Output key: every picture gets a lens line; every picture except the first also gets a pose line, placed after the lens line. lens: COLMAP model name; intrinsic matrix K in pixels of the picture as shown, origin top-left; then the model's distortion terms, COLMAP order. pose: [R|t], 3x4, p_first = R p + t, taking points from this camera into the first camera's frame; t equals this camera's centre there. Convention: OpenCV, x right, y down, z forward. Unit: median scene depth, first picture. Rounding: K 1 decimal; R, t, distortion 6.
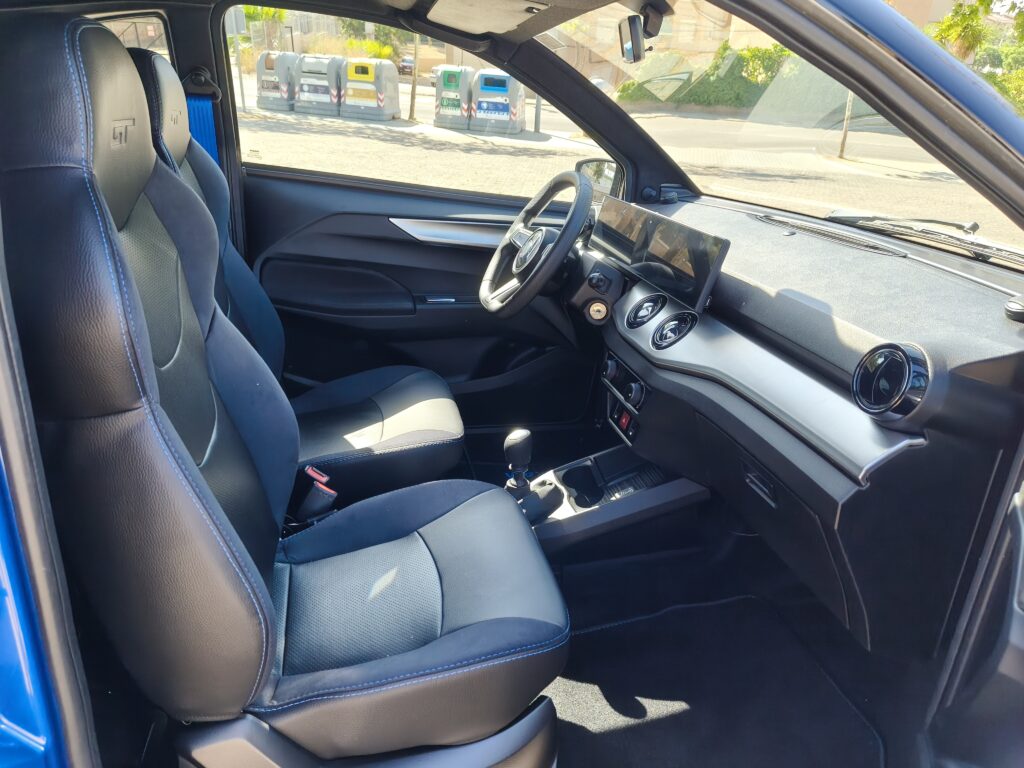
lens RADIAL K [[722.2, 0, 511.2], [0, 722.2, 381.3], [0, 0, 1]] dist [0.034721, -0.041261]
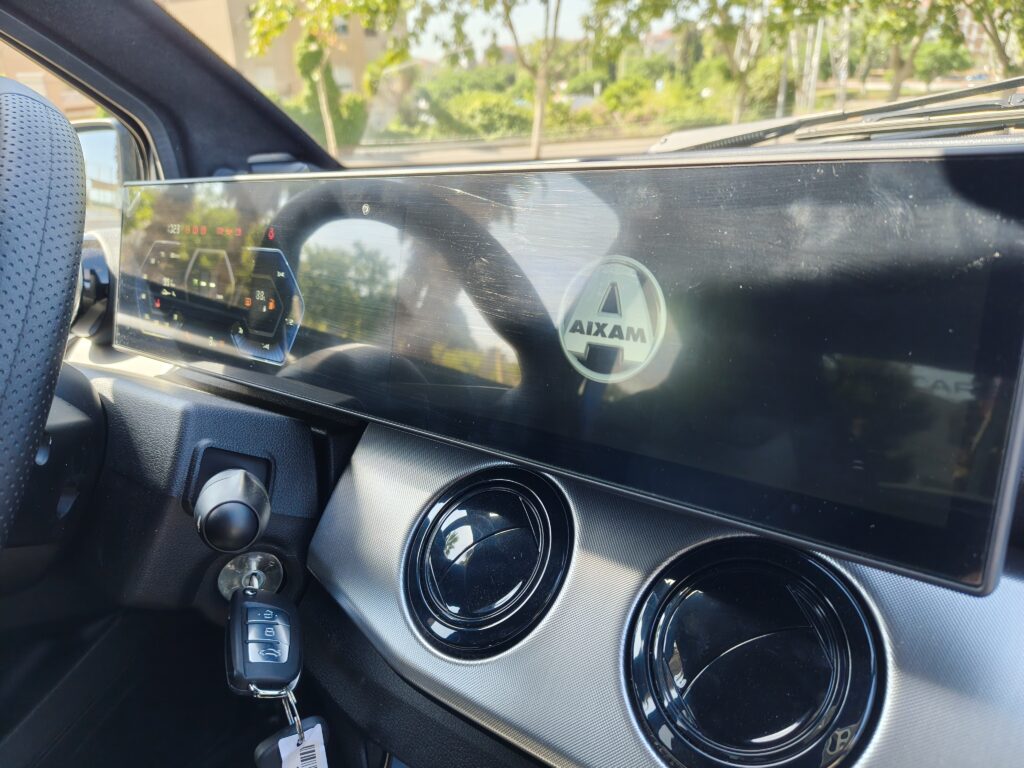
lens RADIAL K [[722.2, 0, 514.3], [0, 722.2, 386.6], [0, 0, 1]] dist [0.034721, -0.041261]
pose [[0.785635, -0.290597, 0.546197, 0.070626], [0.318271, 0.946884, 0.045984, -0.143721], [-0.530548, 0.137711, 0.836394, 0.707686]]
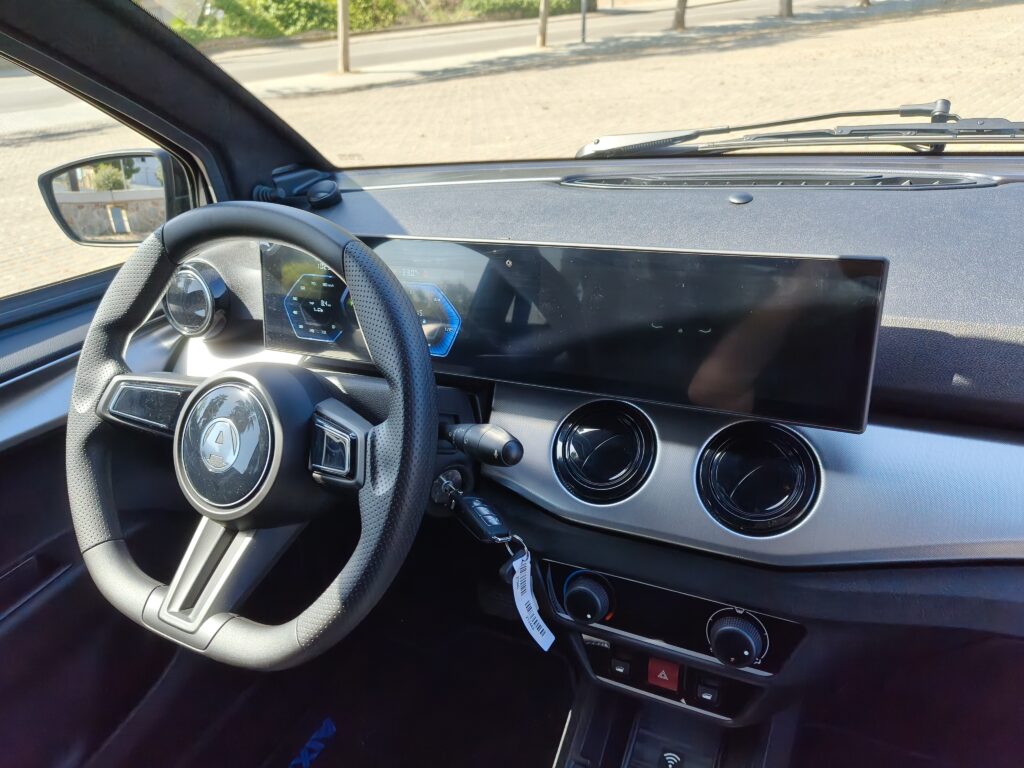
lens RADIAL K [[722.2, 0, 494.2], [0, 722.2, 385.6], [0, 0, 1]] dist [0.034721, -0.041261]
pose [[0.626094, -0.453574, 0.634253, -0.108824], [0.399764, 0.885091, 0.238334, -0.240807], [-0.669474, 0.104332, 0.735472, 0.643005]]
